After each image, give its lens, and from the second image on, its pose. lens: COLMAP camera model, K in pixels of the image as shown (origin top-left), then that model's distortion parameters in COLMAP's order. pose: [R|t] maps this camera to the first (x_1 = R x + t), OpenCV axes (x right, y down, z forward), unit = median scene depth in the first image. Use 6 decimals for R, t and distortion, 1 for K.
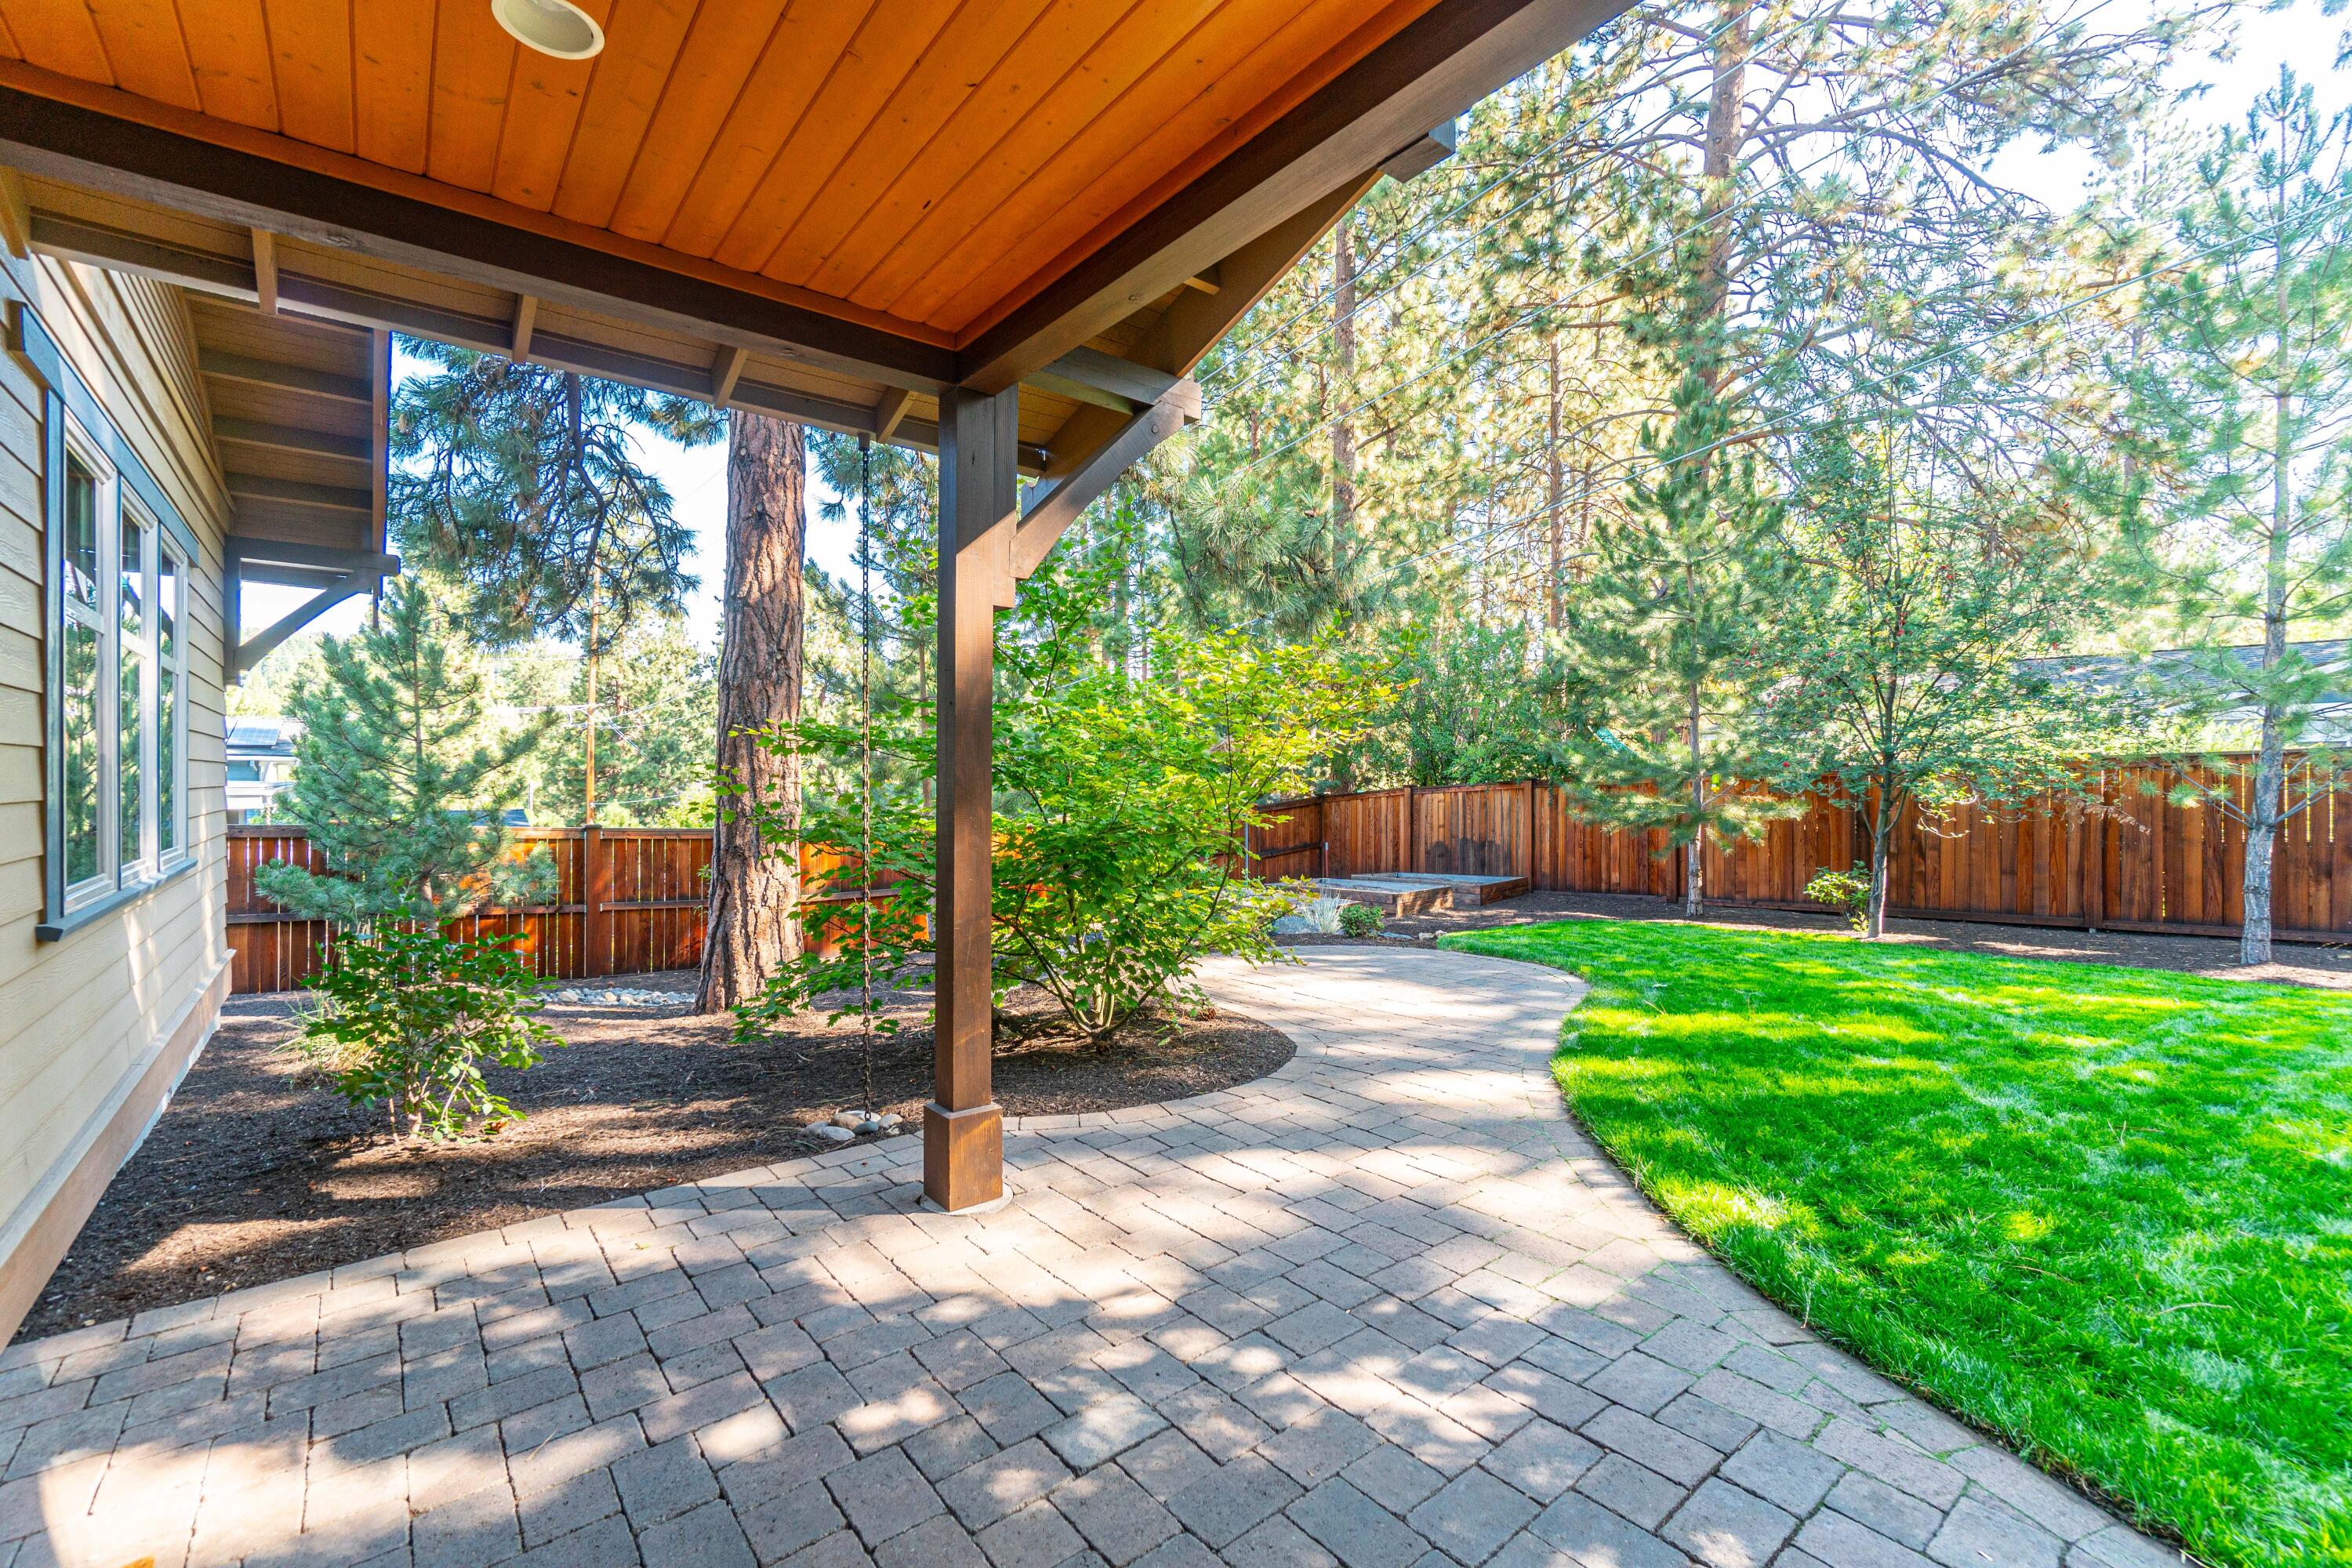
lens RADIAL K [[1005.1, 0, 1173.5], [0, 1005.1, 778.9], [0, 0, 1]] dist [-0.004112, -0.000230]
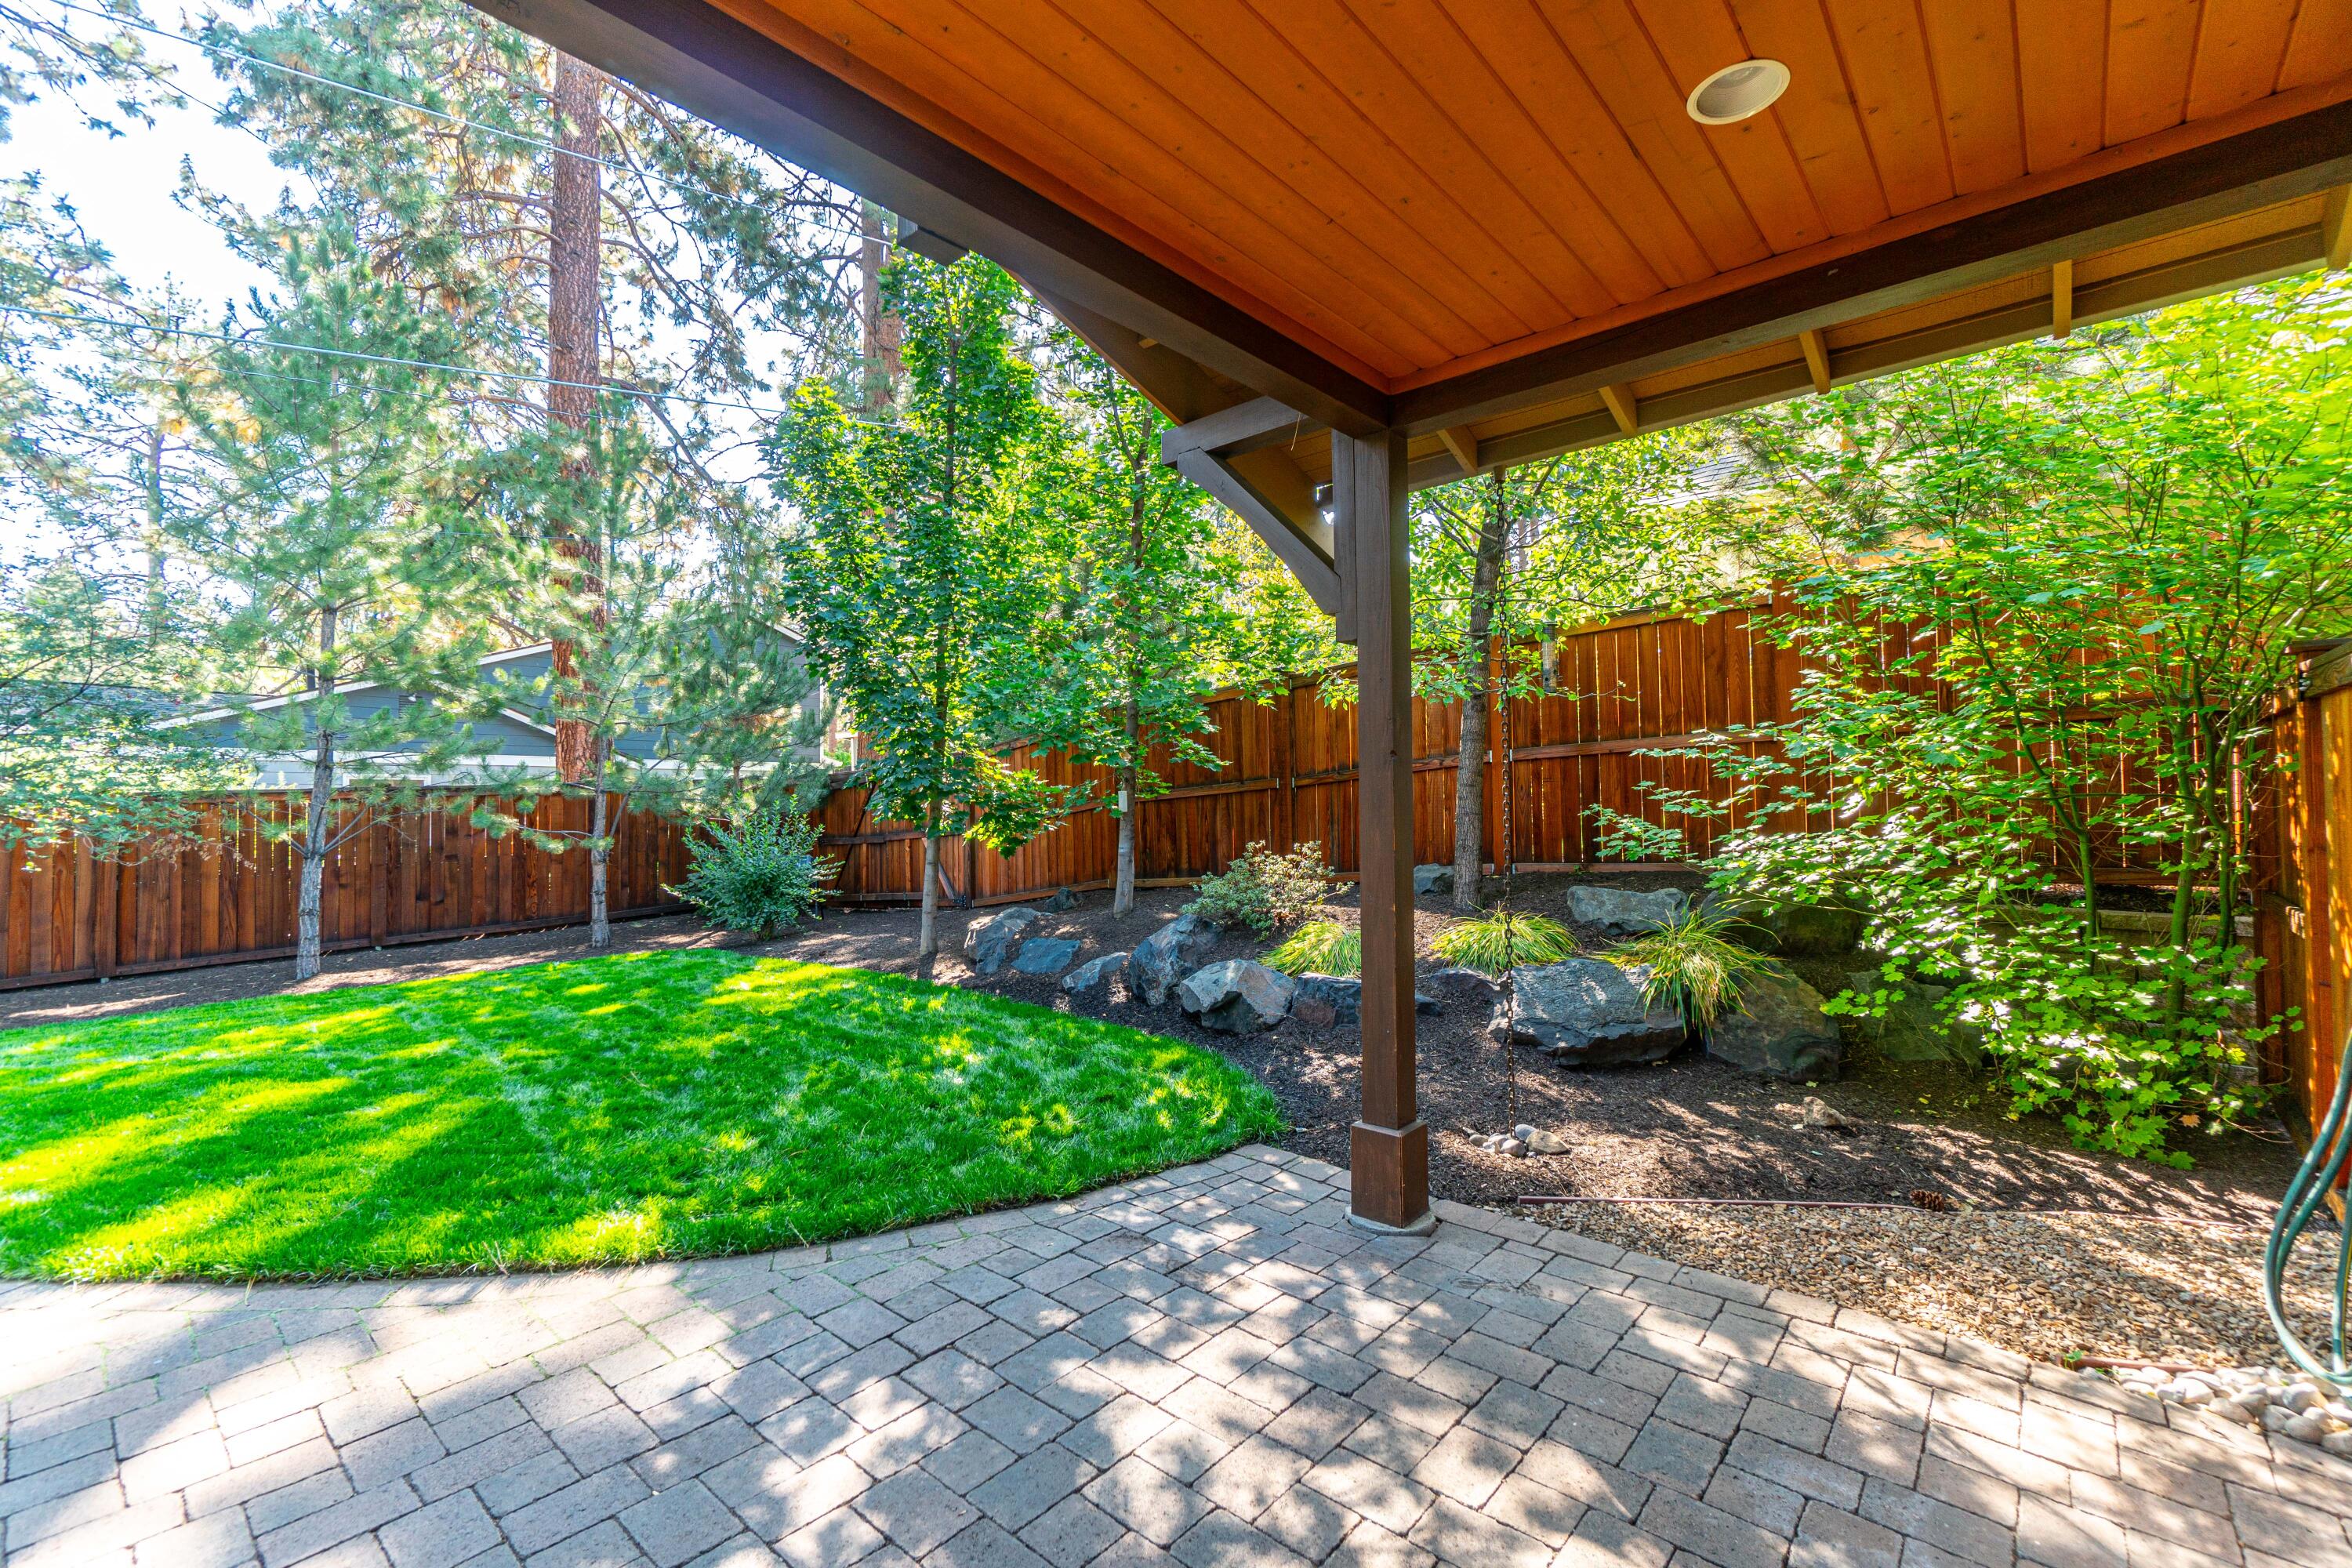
lens RADIAL K [[1005.1, 0, 1173.5], [0, 1005.1, 778.9], [0, 0, 1]] dist [-0.004112, -0.000230]
pose [[-0.166767, 0.024592, 0.985690, -0.570258], [0.013821, 0.999649, -0.022602, -0.000934], [-0.985900, 0.009854, -0.167048, 0.618160]]
